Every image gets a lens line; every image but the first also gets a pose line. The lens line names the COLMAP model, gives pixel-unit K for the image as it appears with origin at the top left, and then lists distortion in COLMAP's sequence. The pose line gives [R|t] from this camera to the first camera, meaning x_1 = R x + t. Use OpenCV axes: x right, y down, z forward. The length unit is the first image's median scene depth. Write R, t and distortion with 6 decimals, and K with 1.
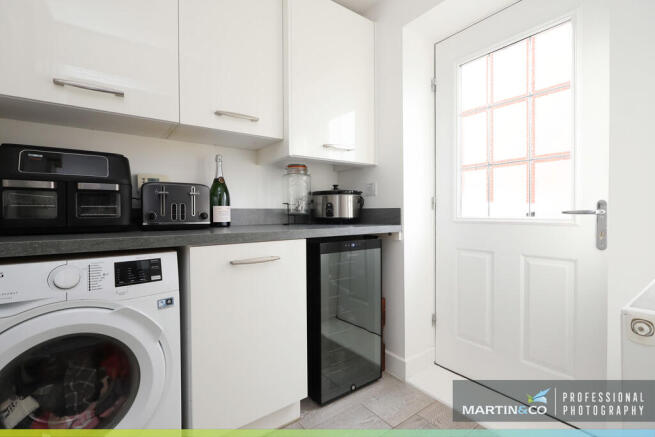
lens RADIAL K [[303.8, 0, 323.1], [0, 303.8, 216.4], [0, 0, 1]] dist [-0.007256, 0.001325]
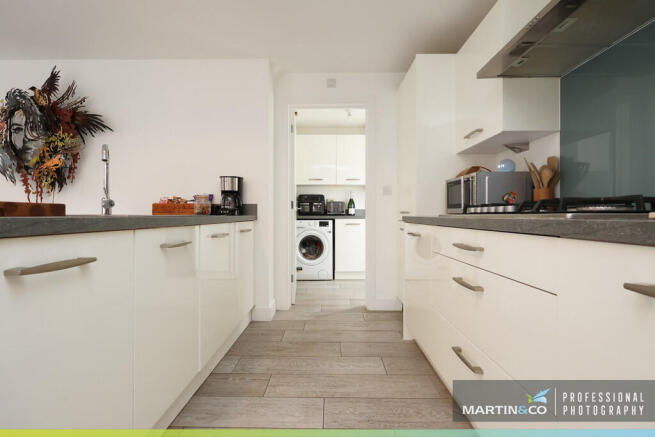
lens RADIAL K [[303.8, 0, 329.2], [0, 303.8, 221.3], [0, 0, 1]] dist [-0.007256, 0.001325]
pose [[0.805217, 0.013844, -0.592819, 1.761943], [-0.006332, 0.999871, 0.014748, 0.071470], [0.592946, -0.008122, 0.805201, -2.128601]]
